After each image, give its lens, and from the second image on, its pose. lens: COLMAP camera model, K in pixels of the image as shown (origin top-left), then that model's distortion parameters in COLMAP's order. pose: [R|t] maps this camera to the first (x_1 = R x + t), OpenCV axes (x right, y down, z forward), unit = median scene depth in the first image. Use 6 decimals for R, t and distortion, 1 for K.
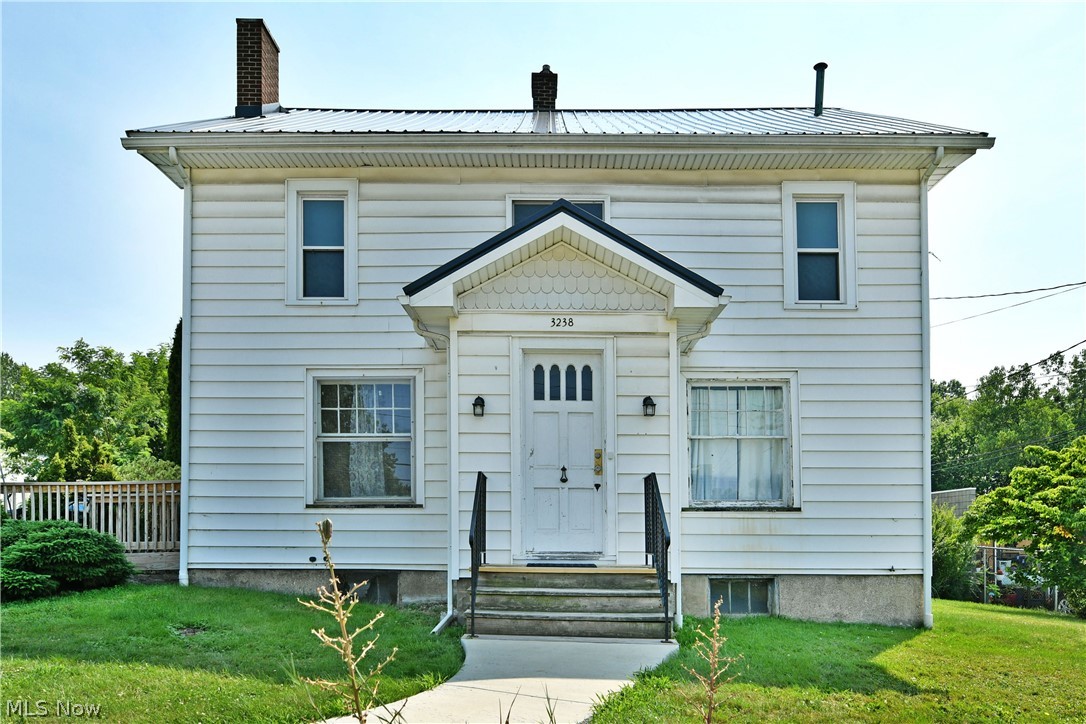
lens RADIAL K [[783.7, 0, 542.7], [0, 783.7, 506.1], [0, 0, 1]] dist [-0.033261, -0.000659]
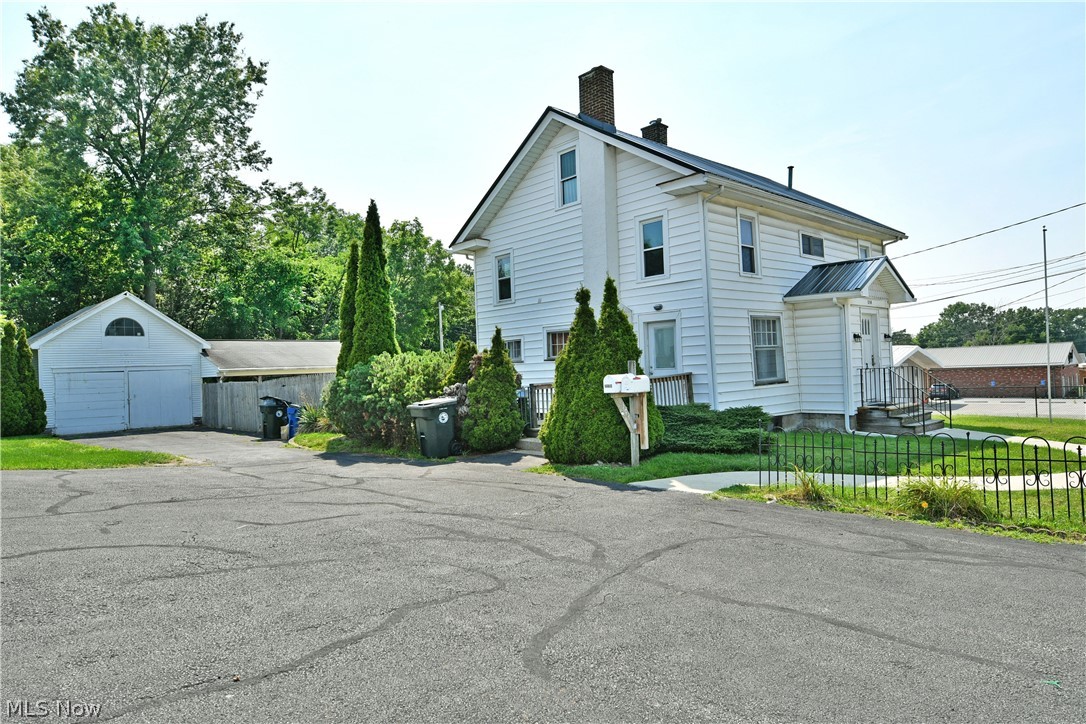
lens RADIAL K [[652.3, 0, 552.9], [0, 652.3, 354.6], [0, 0, 1]] dist [-0.006713, -0.001834]
pose [[0.741533, -0.004065, 0.670905, -1.664987], [0.021032, 0.999631, -0.017188, -0.053734], [-0.670587, 0.026856, 0.741344, 0.160985]]
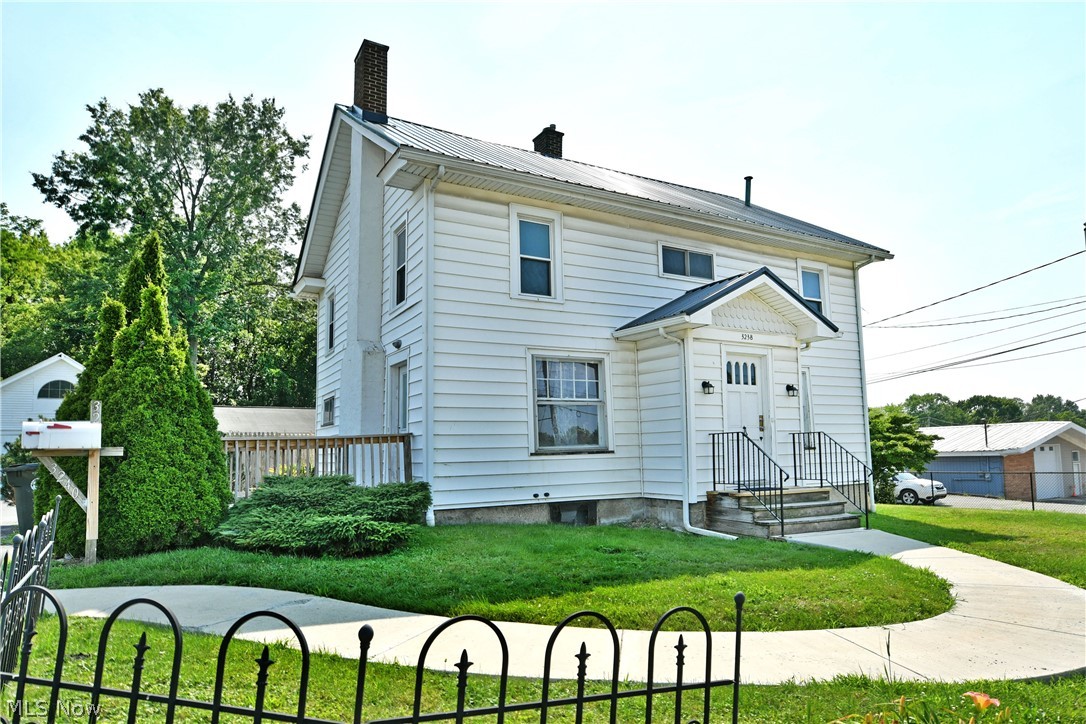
lens RADIAL K [[669.2, 0, 542.5], [0, 669.2, 392.2], [0, 0, 1]] dist [-0.001182, -0.000942]
pose [[0.868742, 0.034819, 0.494040, -0.827392], [0.005725, 0.996753, -0.080315, -0.012044], [-0.495233, 0.072602, 0.865721, 0.024329]]
